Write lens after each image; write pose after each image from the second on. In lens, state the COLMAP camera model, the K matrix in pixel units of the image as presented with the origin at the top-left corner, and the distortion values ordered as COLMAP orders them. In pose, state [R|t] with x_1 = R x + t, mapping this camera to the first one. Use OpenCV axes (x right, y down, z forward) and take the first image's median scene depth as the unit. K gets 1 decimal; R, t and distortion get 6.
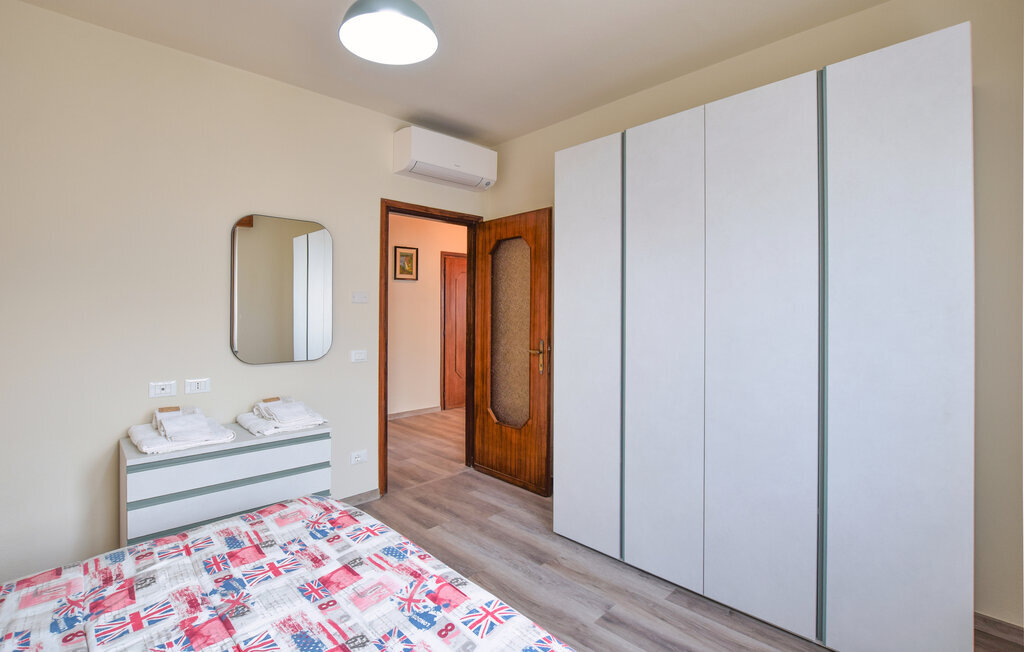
lens RADIAL K [[469.7, 0, 510.0], [0, 469.7, 306.5], [0, 0, 1]] dist [-0.008412, 0.000264]
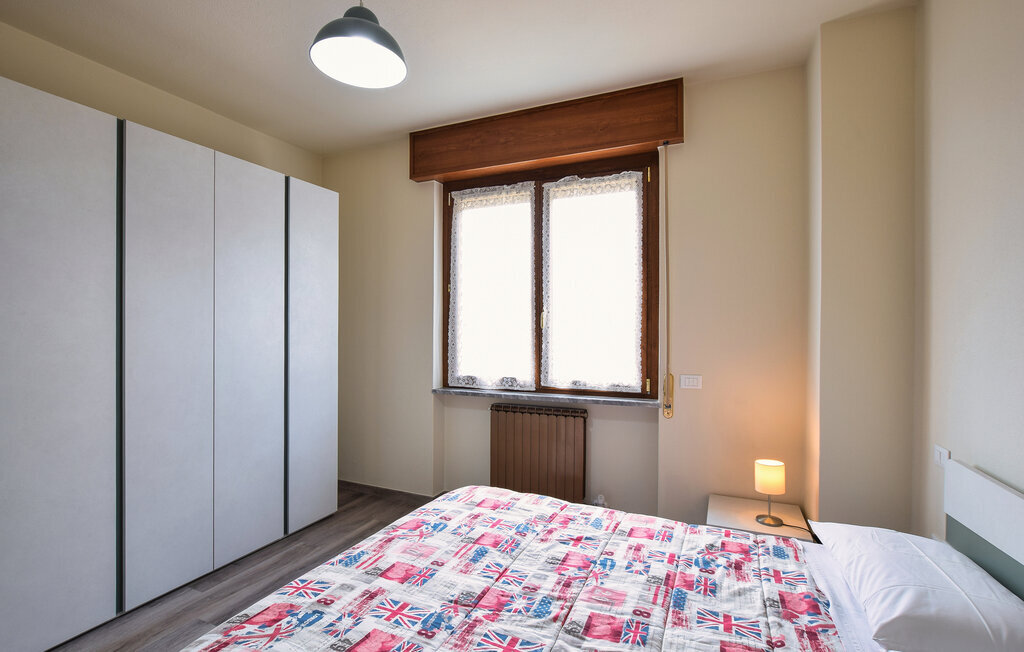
lens RADIAL K [[504.6, 0, 493.7], [0, 504.6, 331.9], [0, 0, 1]] dist [-0.016808, -0.000076]
pose [[-0.364103, -0.004718, 0.931347, -1.404972], [-0.008089, 0.999965, 0.001903, 0.021901], [-0.931324, -0.006841, -0.364128, 1.133499]]
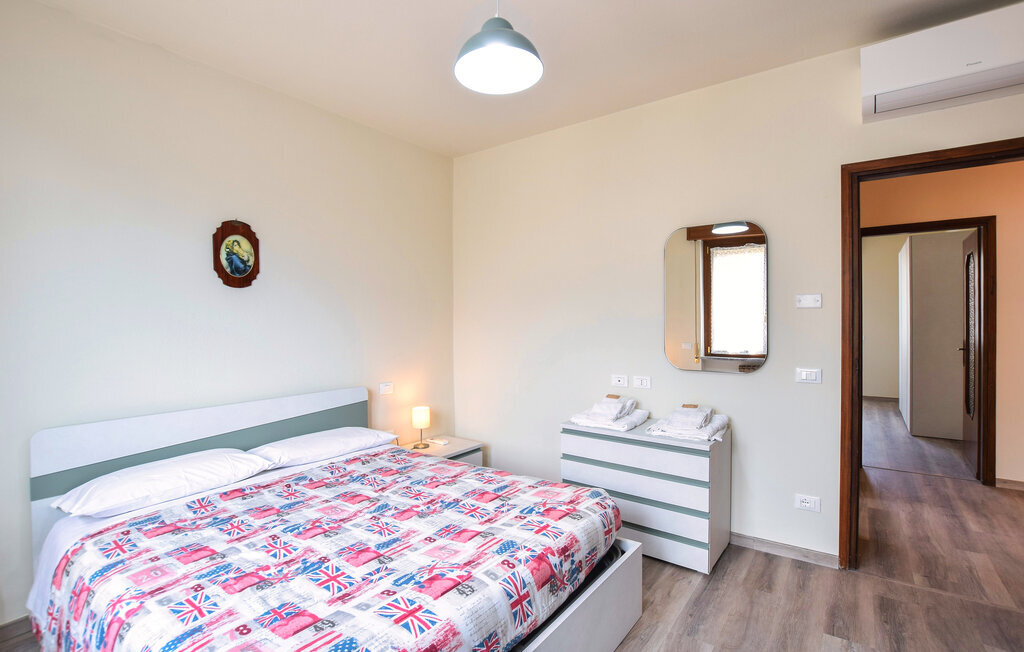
lens RADIAL K [[456.7, 0, 501.3], [0, 456.7, 315.7], [0, 0, 1]] dist [-0.023810, 0.000173]
pose [[0.166654, -0.013747, -0.985920, 0.791557], [0.017002, 0.999794, -0.011067, 0.009472], [0.985869, -0.014918, 0.166853, 0.835499]]
